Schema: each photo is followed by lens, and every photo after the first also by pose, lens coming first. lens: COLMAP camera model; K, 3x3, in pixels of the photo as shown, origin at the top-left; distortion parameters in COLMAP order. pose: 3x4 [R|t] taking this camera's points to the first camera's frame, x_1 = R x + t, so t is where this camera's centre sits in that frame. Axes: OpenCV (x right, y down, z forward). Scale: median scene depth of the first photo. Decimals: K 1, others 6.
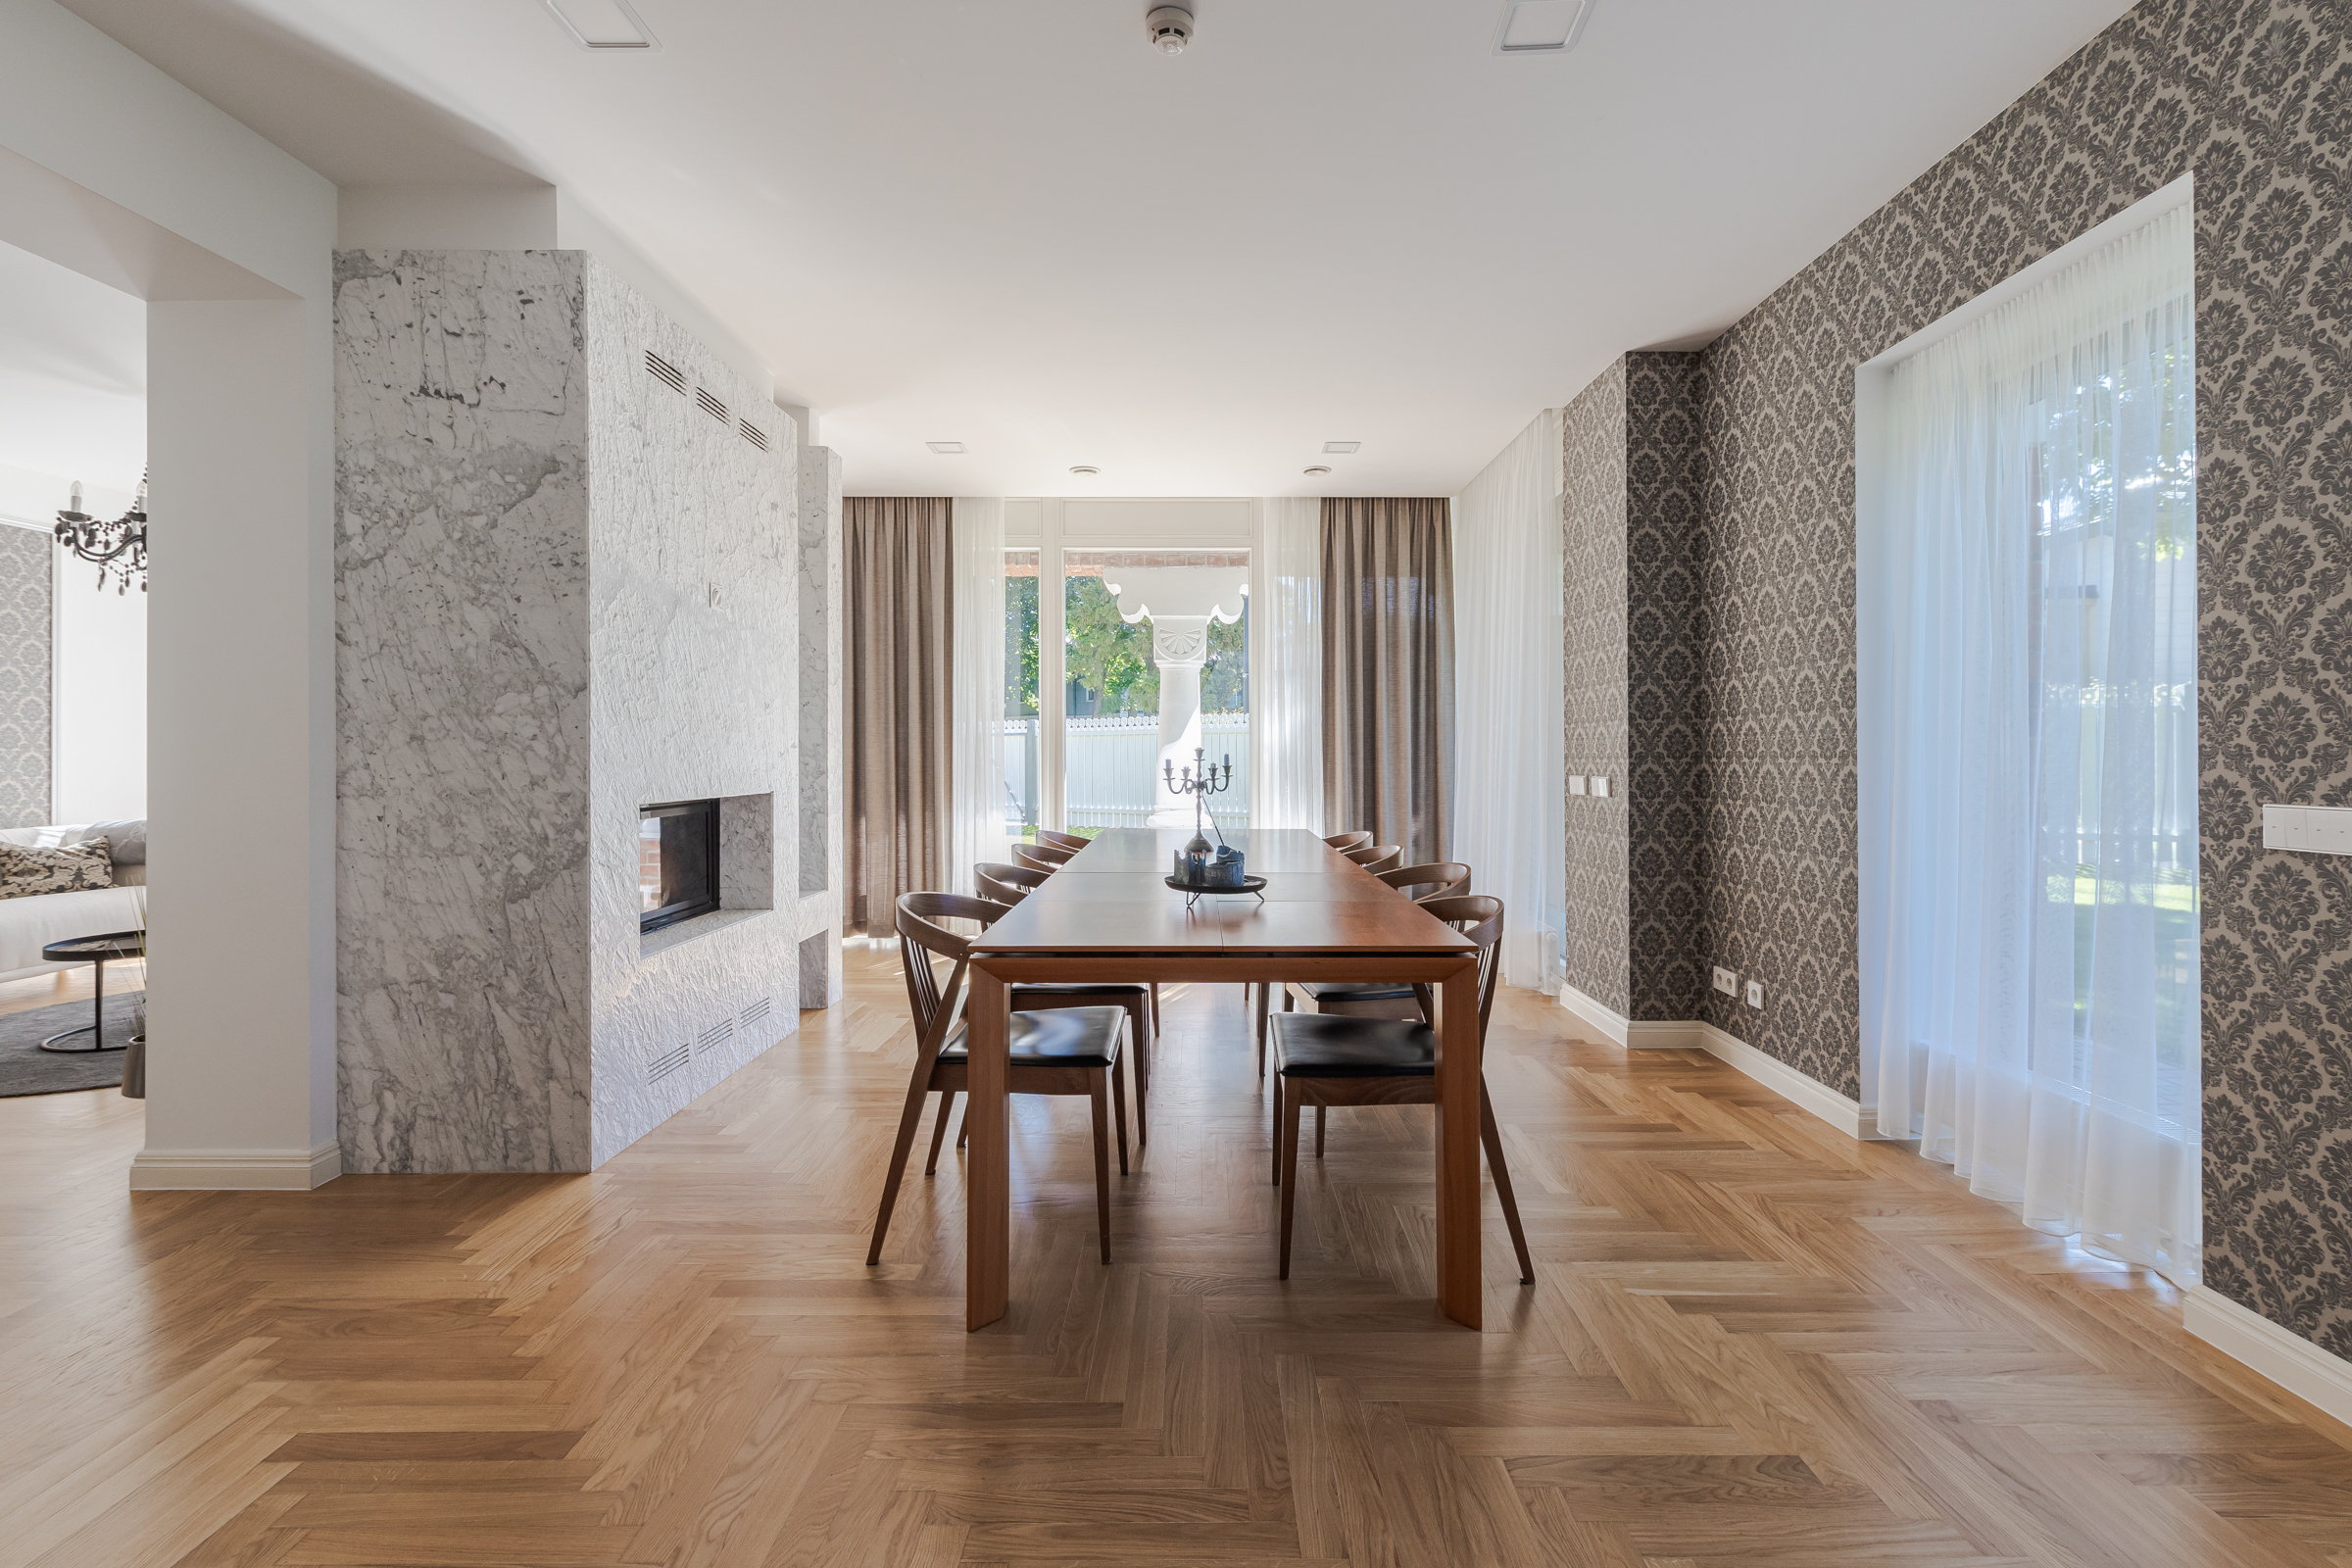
lens RADIAL K [[1005.9, 0, 1176.1], [0, 1005.9, 748.1], [0, 0, 1]] dist [0.003113, 0.000515]
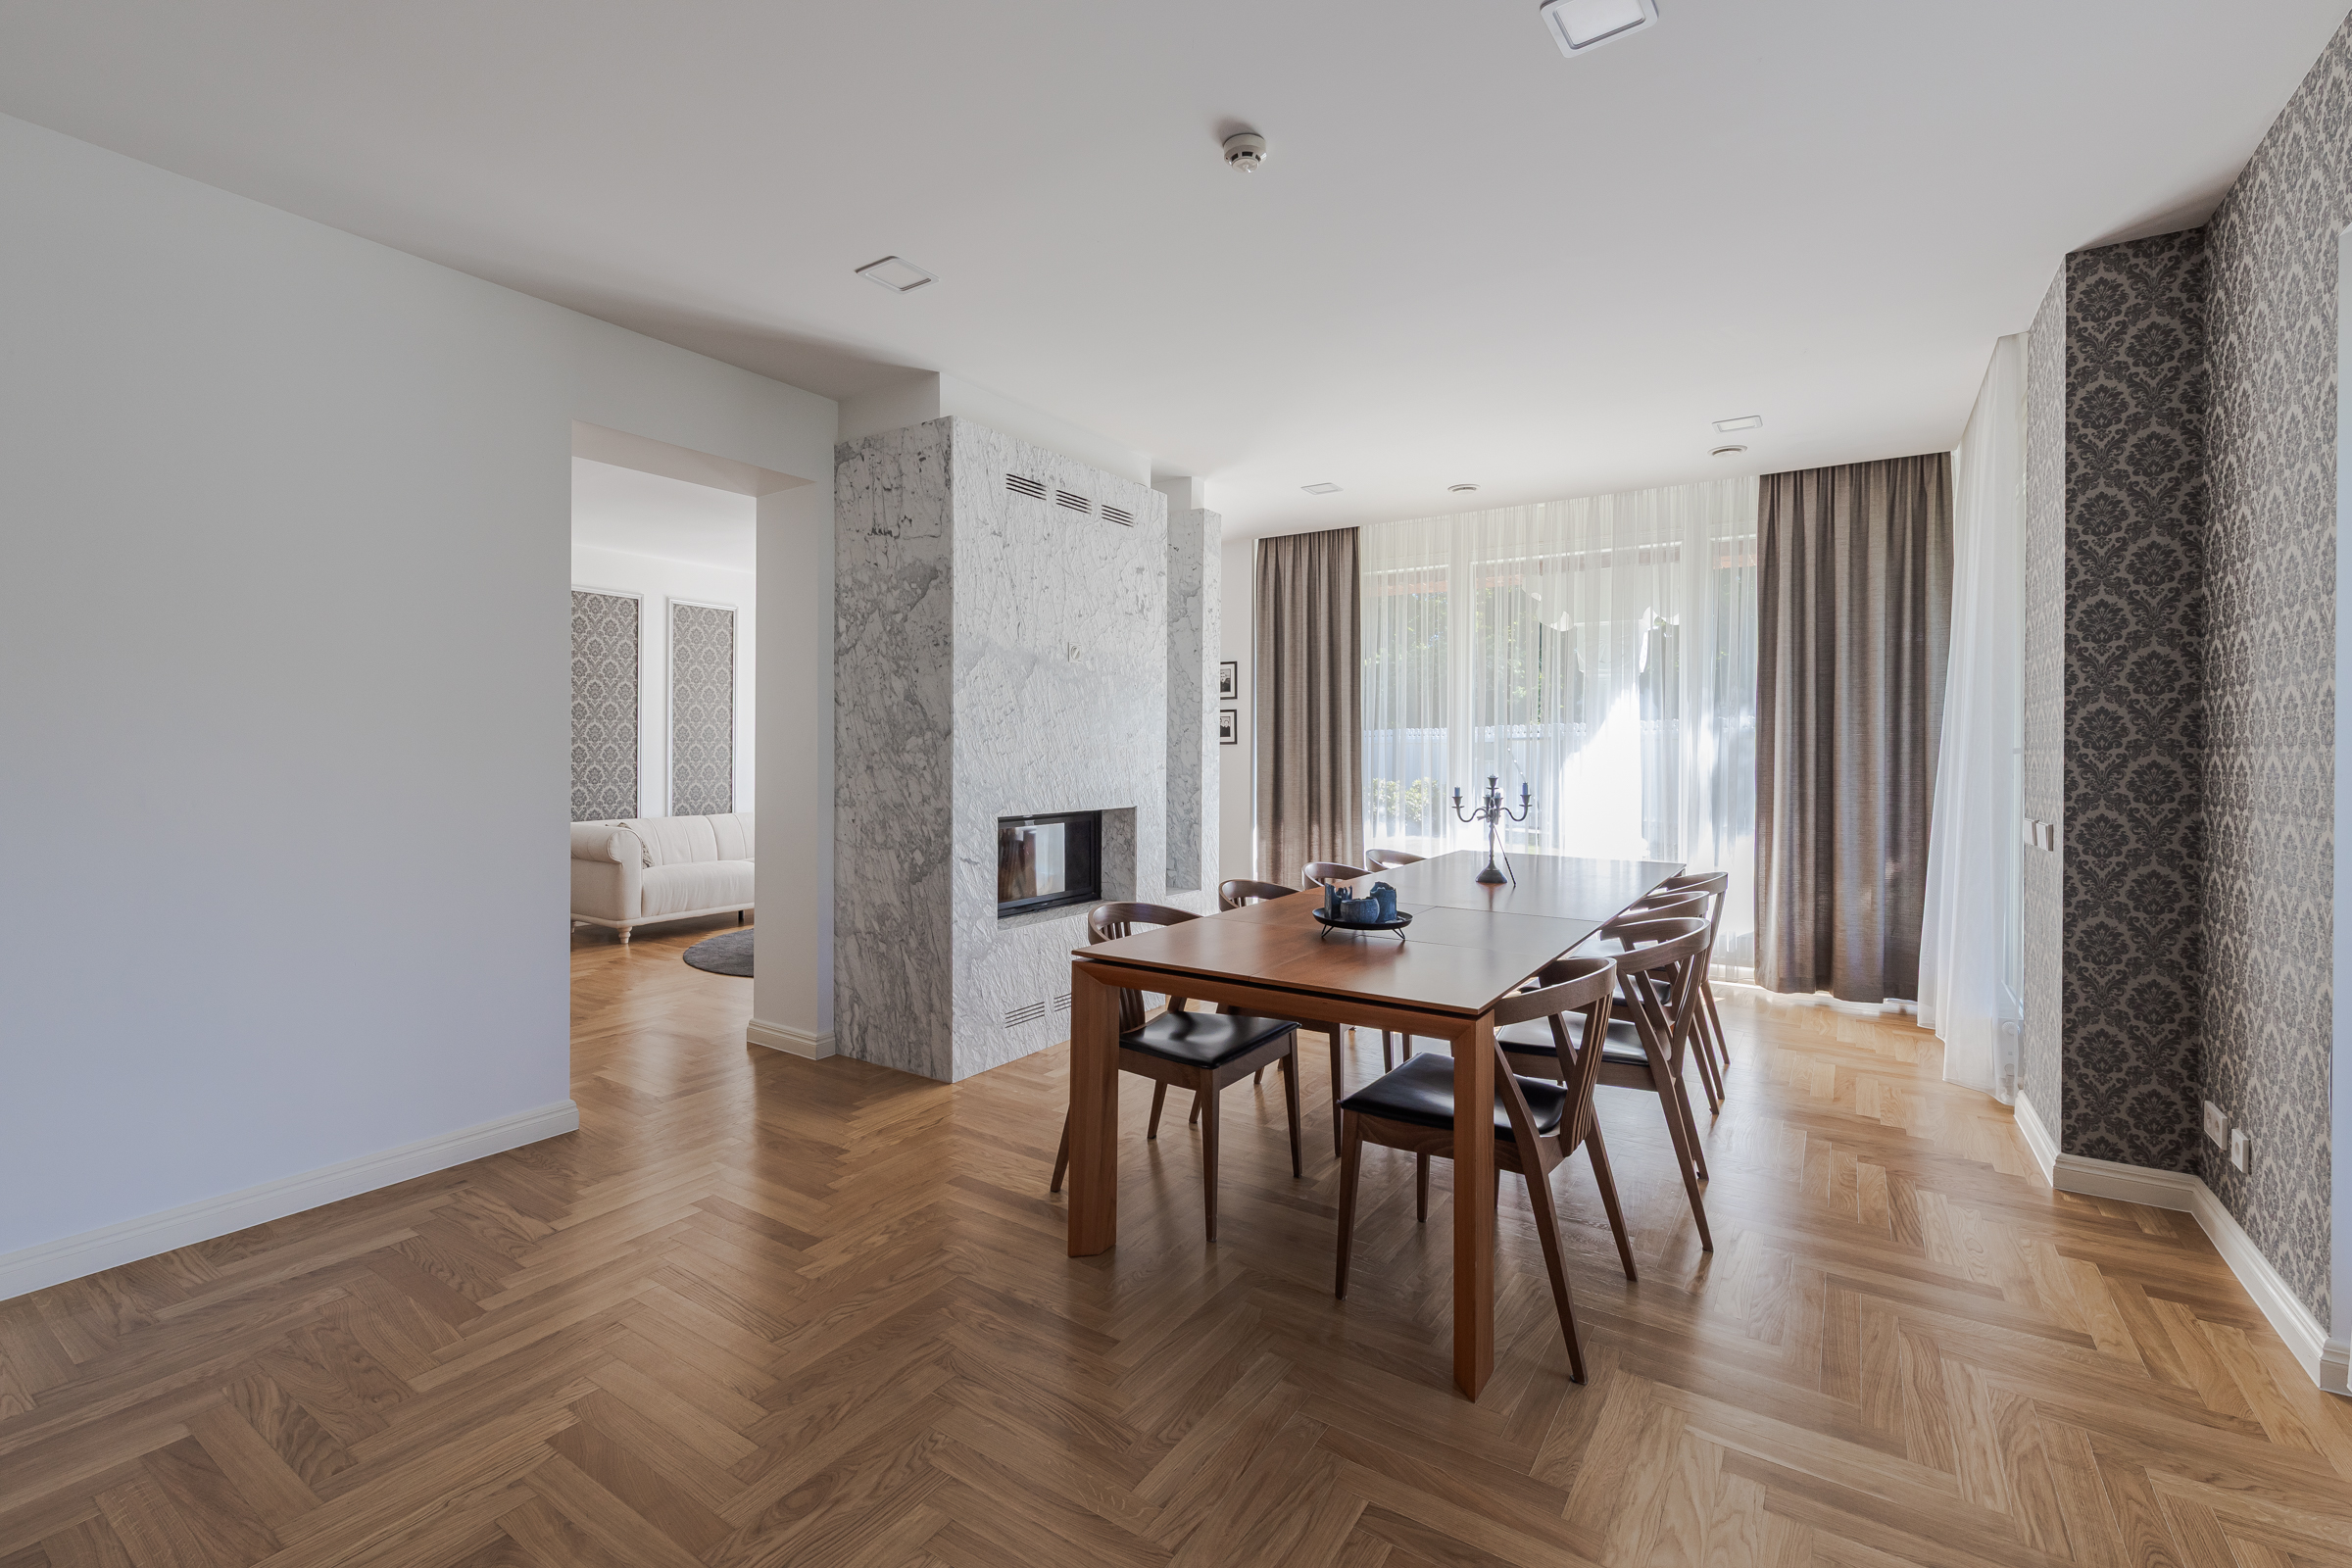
lens RADIAL K [[1005.9, 0, 1176.1], [0, 1005.9, 748.1], [0, 0, 1]] dist [0.003113, 0.000515]
pose [[0.834377, 0.002058, -0.551191, 0.431258], [-0.000193, 0.999994, 0.003442, -0.043297], [0.551195, -0.002766, 0.834372, 0.018447]]
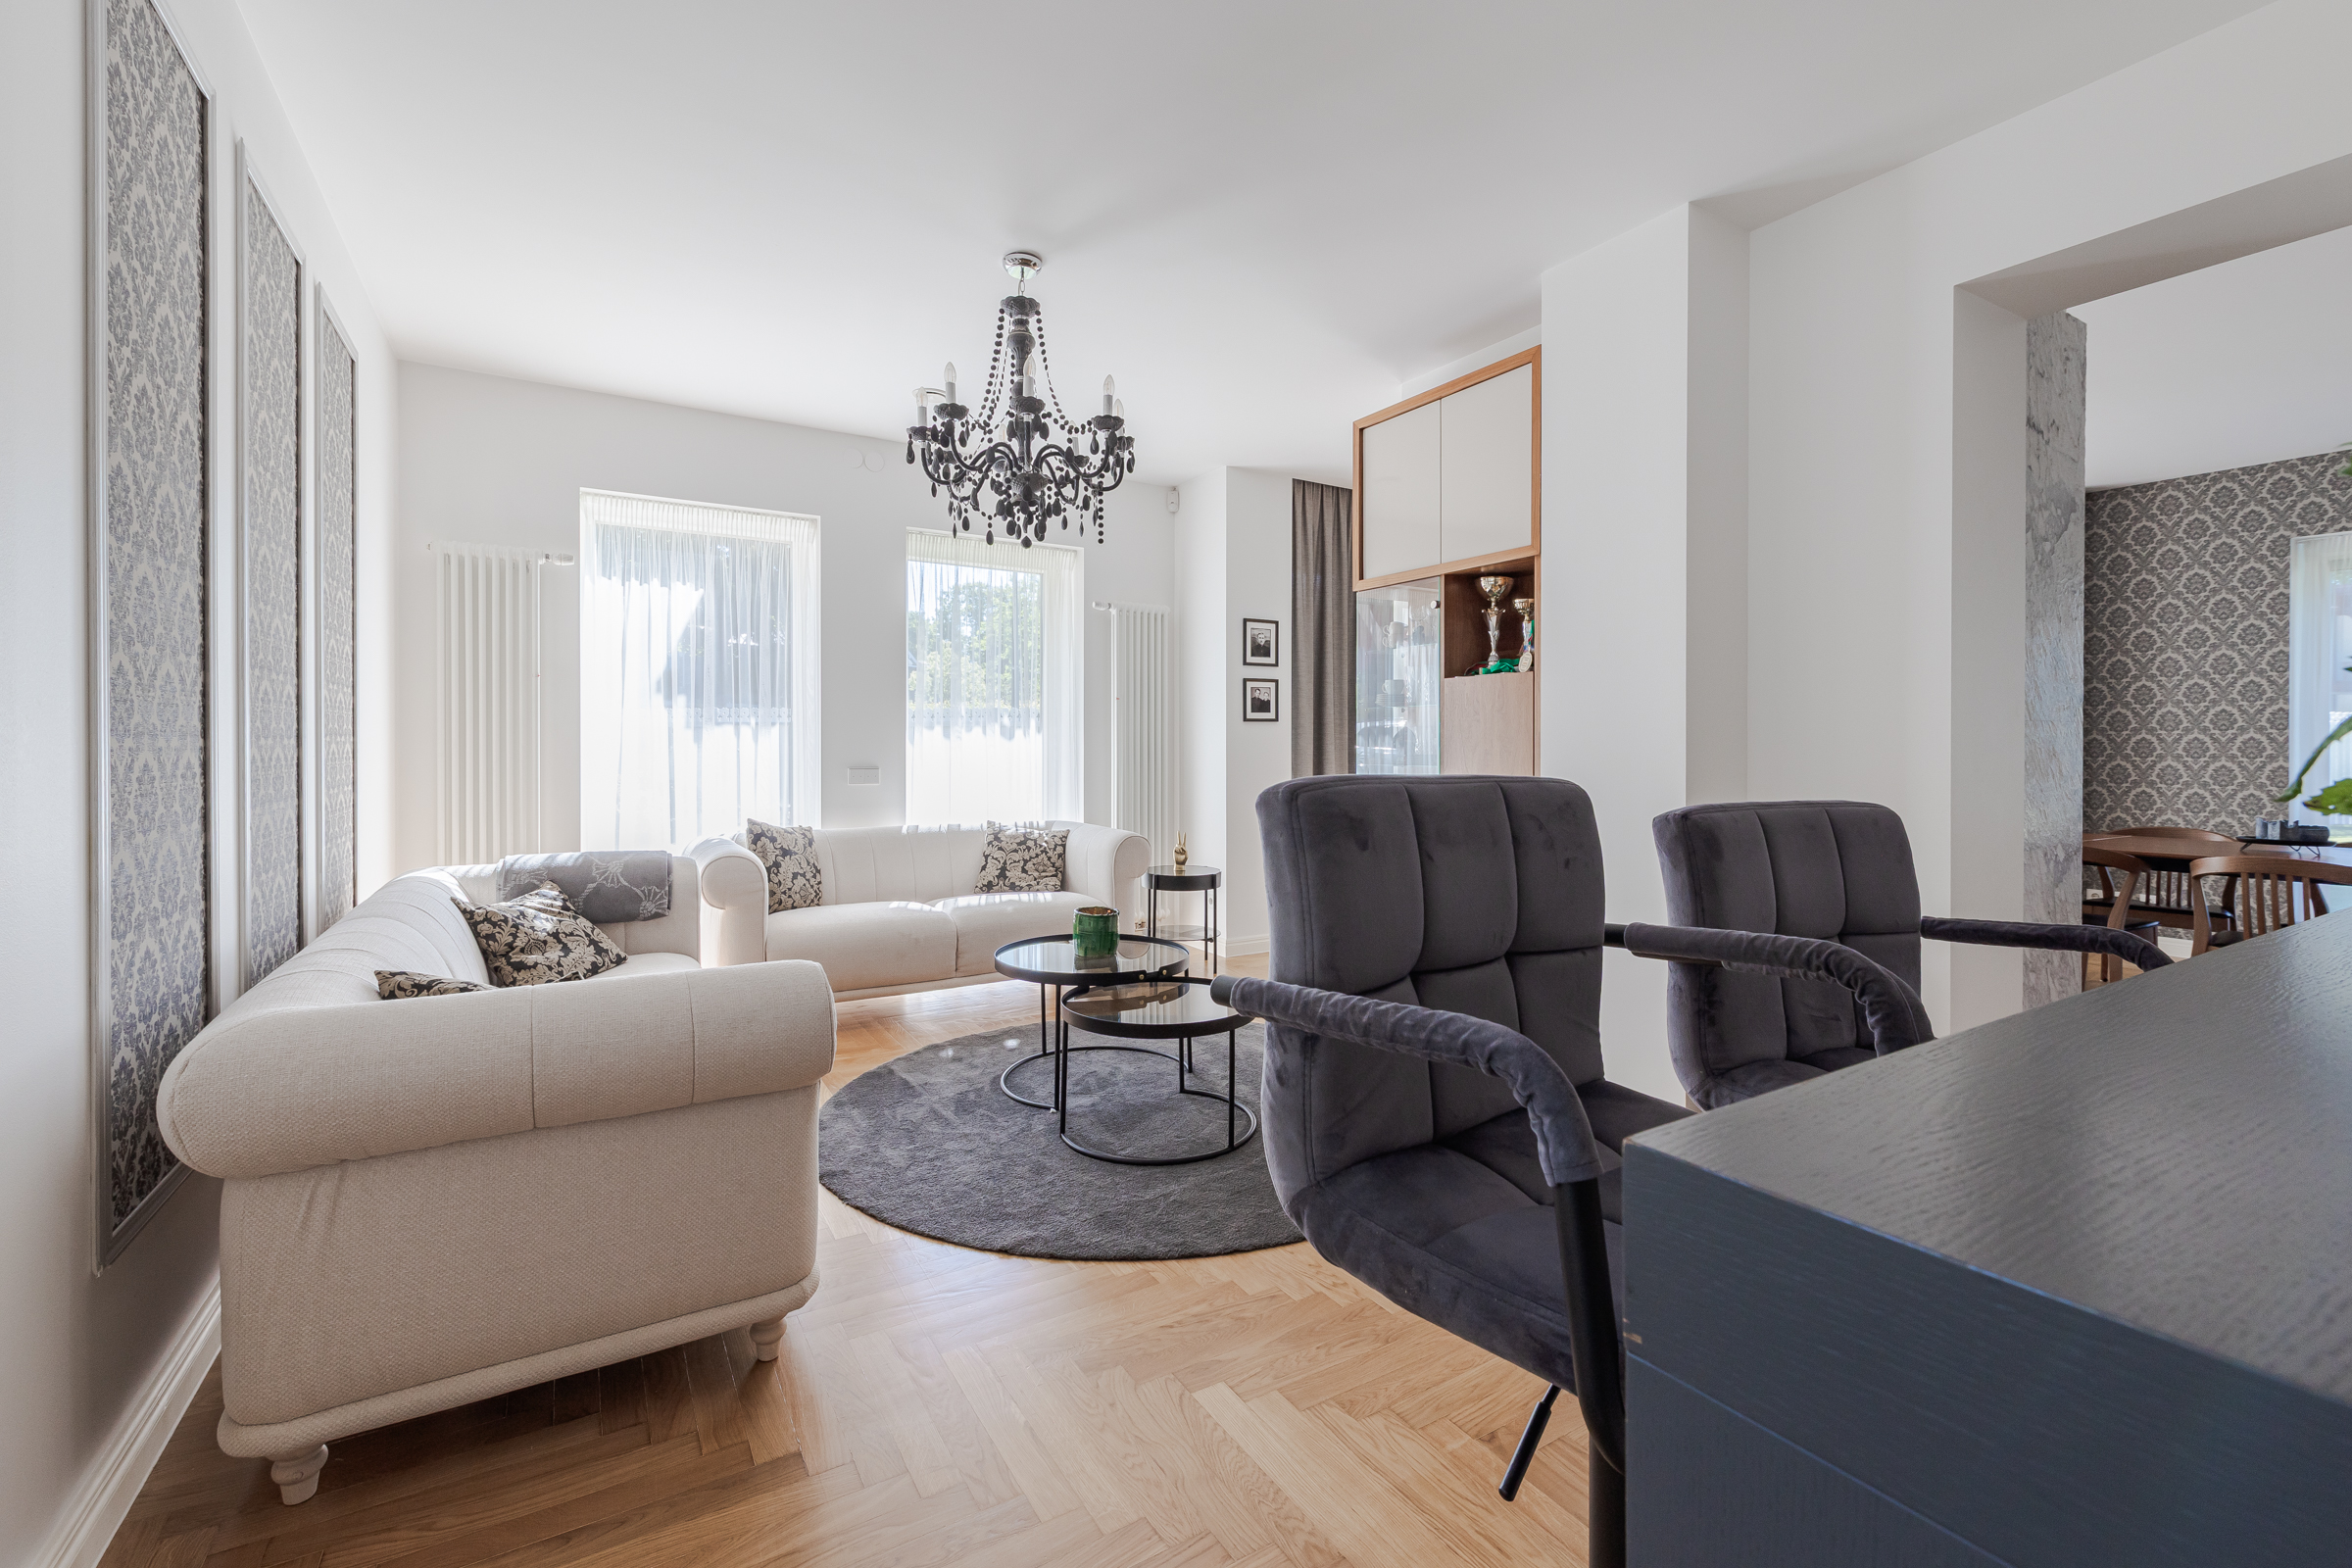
lens RADIAL K [[1005.9, 0, 1176.1], [0, 1005.9, 748.1], [0, 0, 1]] dist [0.003113, 0.000515]
pose [[0.855445, 0.005660, 0.517863, -2.087948], [-0.009684, 0.999940, 0.005067, 0.001298], [-0.517803, -0.009349, 0.855449, 0.542707]]
